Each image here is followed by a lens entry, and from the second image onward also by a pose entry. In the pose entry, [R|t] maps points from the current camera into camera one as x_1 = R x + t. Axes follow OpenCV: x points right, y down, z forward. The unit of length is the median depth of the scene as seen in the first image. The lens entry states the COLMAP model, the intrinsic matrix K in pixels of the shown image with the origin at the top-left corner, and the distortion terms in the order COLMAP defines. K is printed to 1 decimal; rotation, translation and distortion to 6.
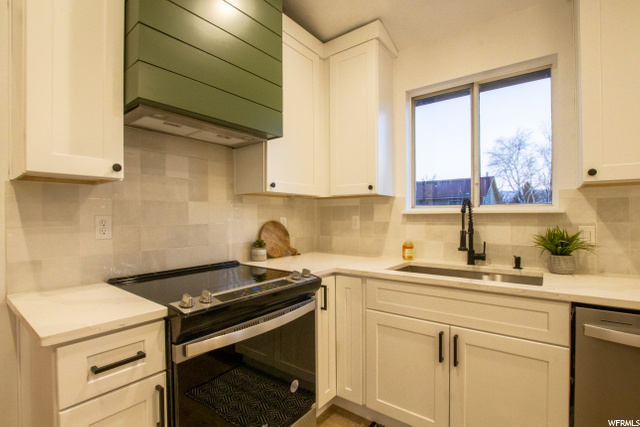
lens RADIAL K [[302.9, 0, 317.2], [0, 302.9, 215.8], [0, 0, 1]] dist [-0.030828, 0.001428]
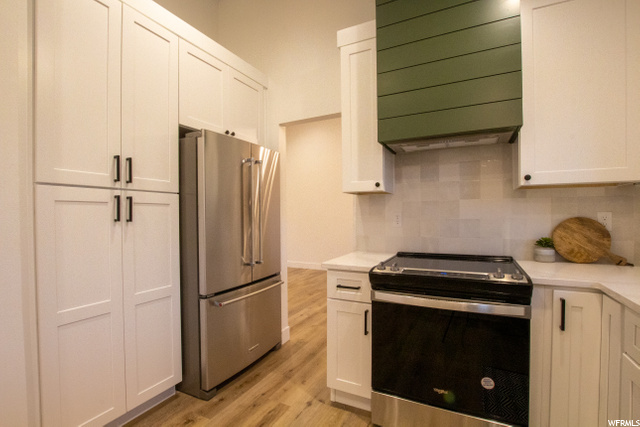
lens RADIAL K [[302.9, 0, 315.4], [0, 302.9, 215.9], [0, 0, 1]] dist [-0.030828, 0.001428]
pose [[0.176308, 0.008598, -0.984298, 0.639567], [0.009514, 0.999900, 0.010439, -0.001866], [0.984289, -0.011205, 0.176208, 0.218547]]
